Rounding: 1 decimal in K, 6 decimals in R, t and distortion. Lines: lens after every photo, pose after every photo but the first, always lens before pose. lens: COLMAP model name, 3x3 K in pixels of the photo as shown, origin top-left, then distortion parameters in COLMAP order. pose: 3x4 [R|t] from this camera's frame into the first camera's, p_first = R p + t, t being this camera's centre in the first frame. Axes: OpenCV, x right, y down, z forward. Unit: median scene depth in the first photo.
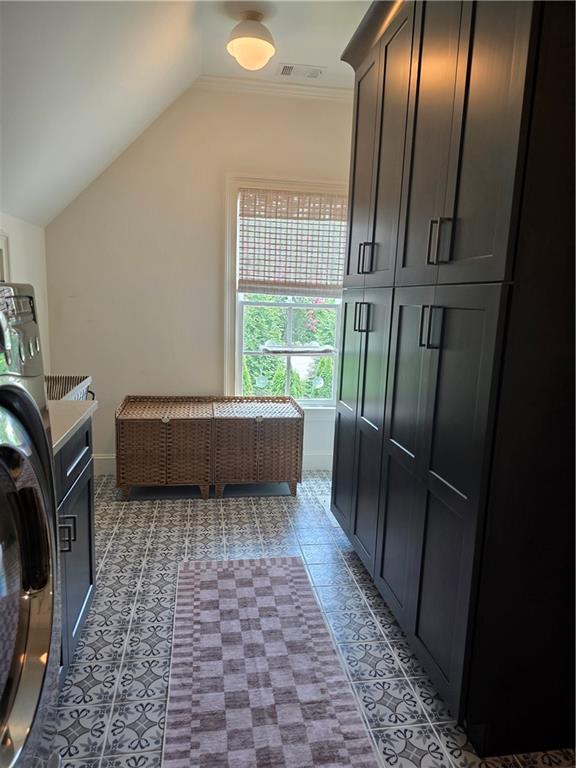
lens RADIAL K [[532.1, 0, 289.4], [0, 532.1, 387.9], [0, 0, 1]] dist [0.078353, -0.054038]
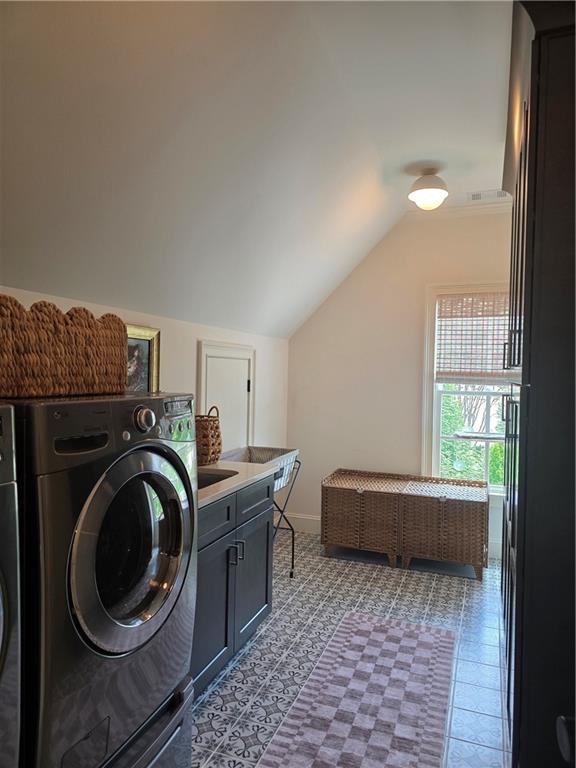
lens RADIAL K [[532.1, 0, 289.4], [0, 532.1, 387.9], [0, 0, 1]] dist [0.078353, -0.054038]
pose [[0.868656, -0.005522, -0.495386, 0.264346], [-0.072545, 0.987741, -0.138217, 0.011497], [0.490076, 0.156001, 0.857607, -0.151674]]
